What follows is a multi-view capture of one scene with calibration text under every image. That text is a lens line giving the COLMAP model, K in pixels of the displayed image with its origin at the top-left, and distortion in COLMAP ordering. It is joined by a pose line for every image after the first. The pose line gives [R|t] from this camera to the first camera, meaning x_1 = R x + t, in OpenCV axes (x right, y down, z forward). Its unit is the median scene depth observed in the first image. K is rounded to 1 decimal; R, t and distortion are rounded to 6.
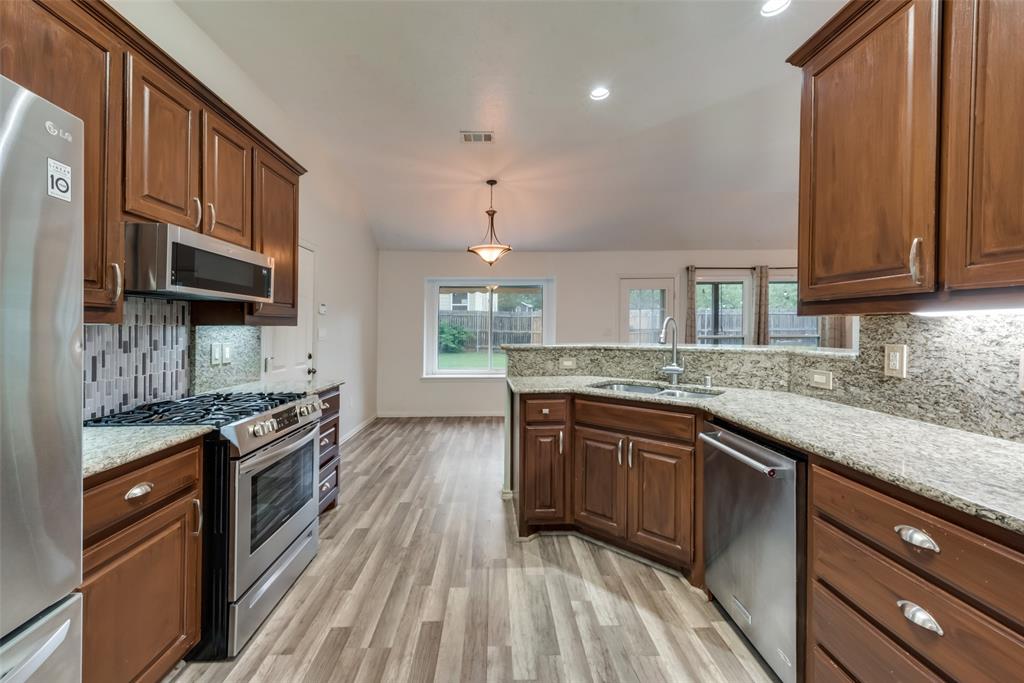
lens RADIAL K [[409.8, 0, 505.1], [0, 409.8, 329.1], [0, 0, 1]] dist [0.002508, -0.000499]
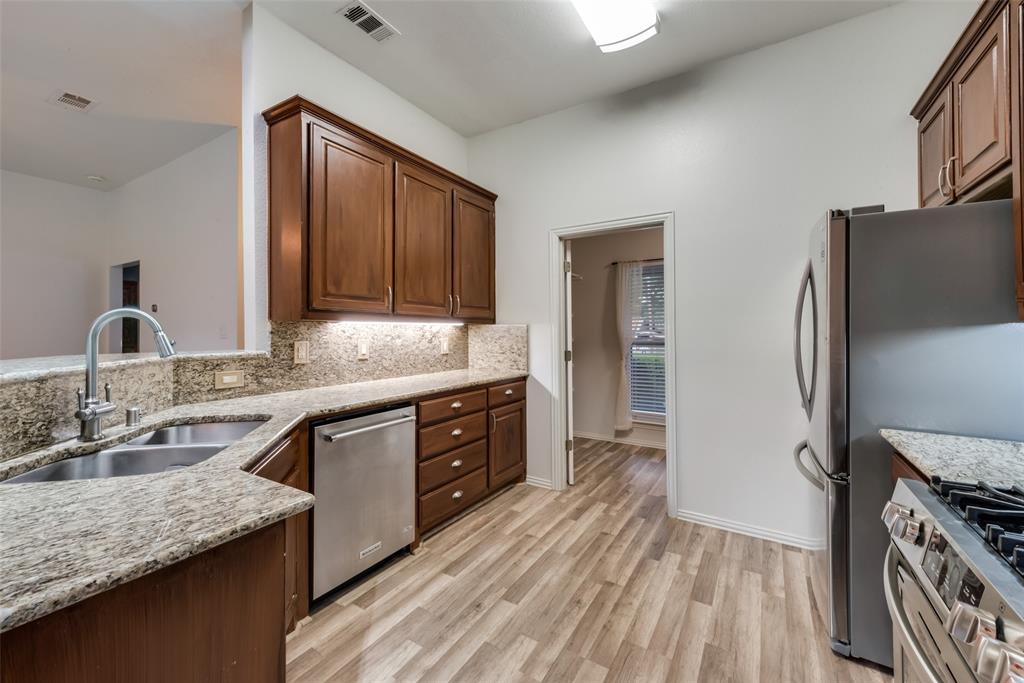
lens RADIAL K [[405.4, 0, 518.3], [0, 405.4, 335.9], [0, 0, 1]] dist [0.015711, -0.008773]
pose [[-0.841507, -0.001043, 0.540245, -0.352693], [0.005938, 0.999920, 0.011181, 0.004168], [-0.540213, 0.012617, -0.841434, 1.293925]]
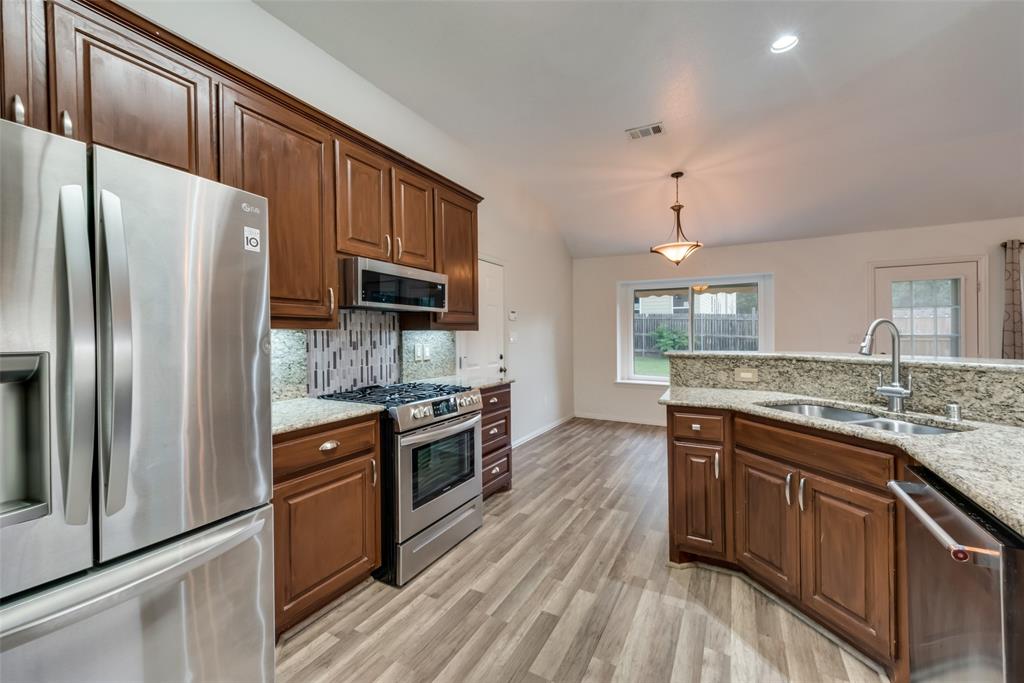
lens RADIAL K [[405.4, 0, 518.3], [0, 405.4, 335.9], [0, 0, 1]] dist [0.015711, -0.008773]
pose [[0.869813, 0.006854, -0.493333, 0.212172], [-0.003772, 0.999967, 0.007241, -0.002011], [0.493366, -0.004437, 0.869810, 0.048468]]
